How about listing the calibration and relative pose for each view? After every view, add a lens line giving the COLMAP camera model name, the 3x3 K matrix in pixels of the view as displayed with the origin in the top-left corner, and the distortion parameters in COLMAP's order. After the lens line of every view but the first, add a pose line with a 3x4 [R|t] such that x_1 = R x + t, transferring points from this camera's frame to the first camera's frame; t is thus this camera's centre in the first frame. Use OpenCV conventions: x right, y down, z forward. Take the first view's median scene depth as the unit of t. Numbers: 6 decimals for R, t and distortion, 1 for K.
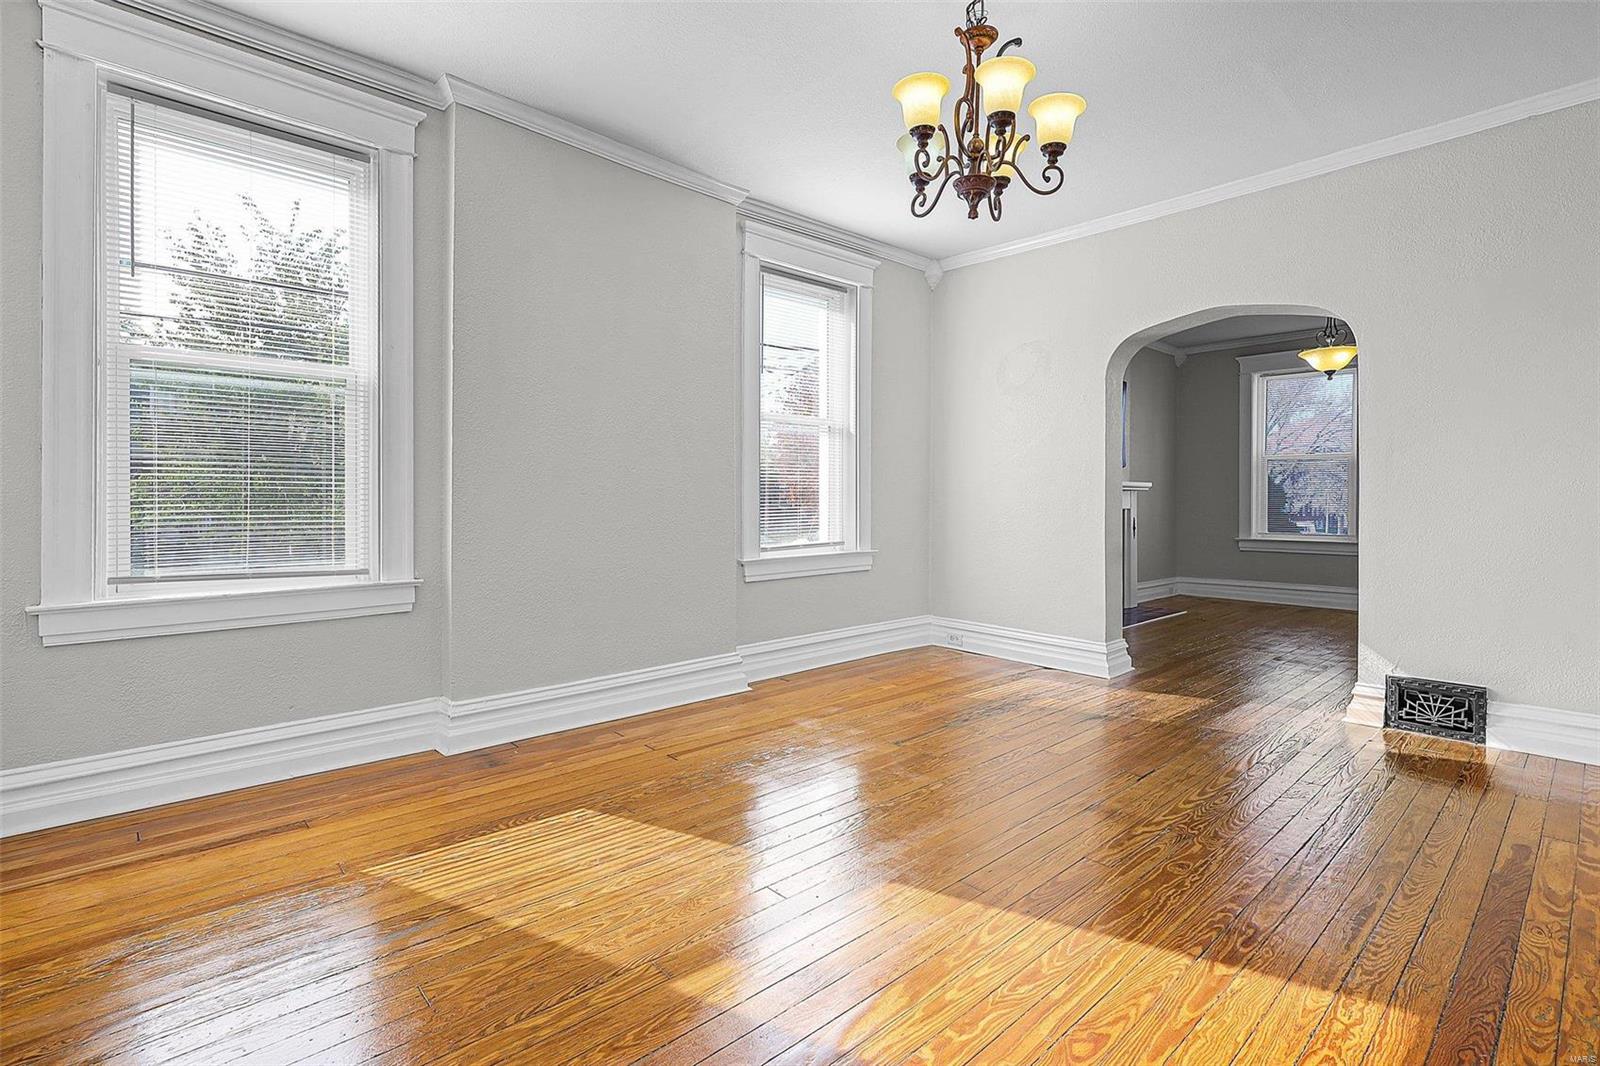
lens RADIAL K [[749.5, 0, 802.0], [0, 749.5, 498.9], [0, 0, 1]] dist [0.002930, -0.004762]
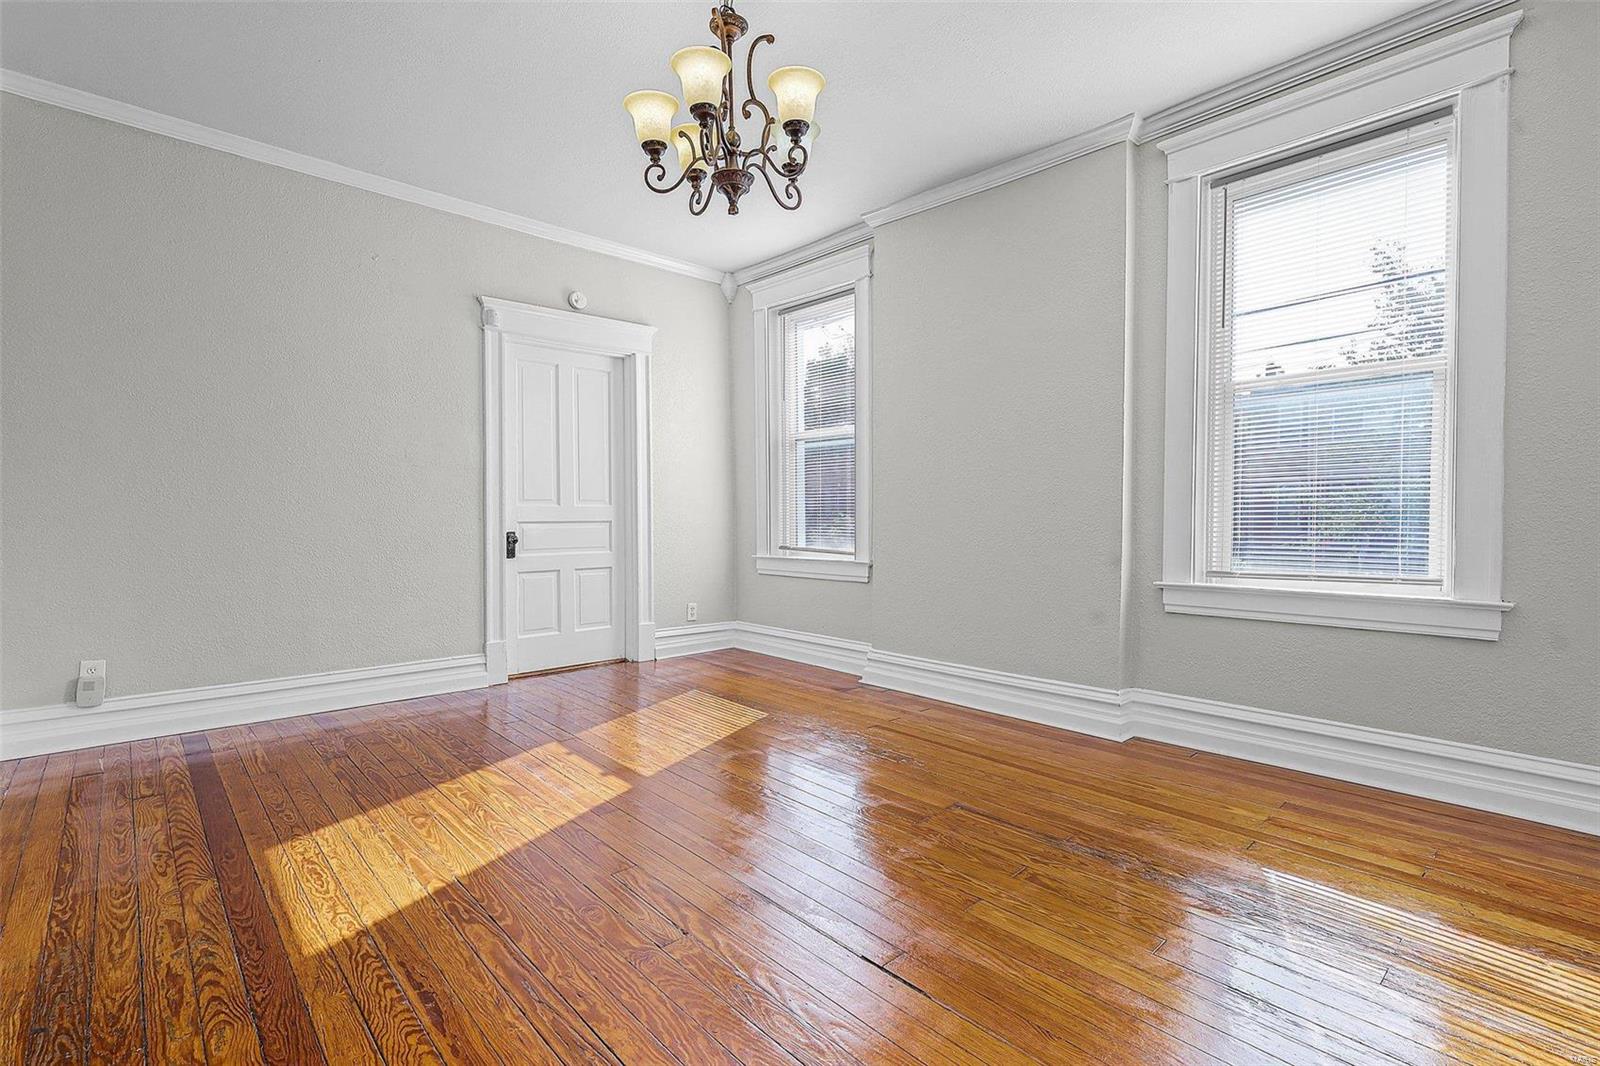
lens RADIAL K [[730.2, 0, 799.3], [0, 730.2, 525.9], [0, 0, 1]] dist [-0.001336, 0.000145]
pose [[0.002376, 0.020497, -0.999787, 1.006798], [0.009701, 0.999742, 0.020519, 0.004321], [0.999950, -0.009748, 0.002176, 0.915976]]
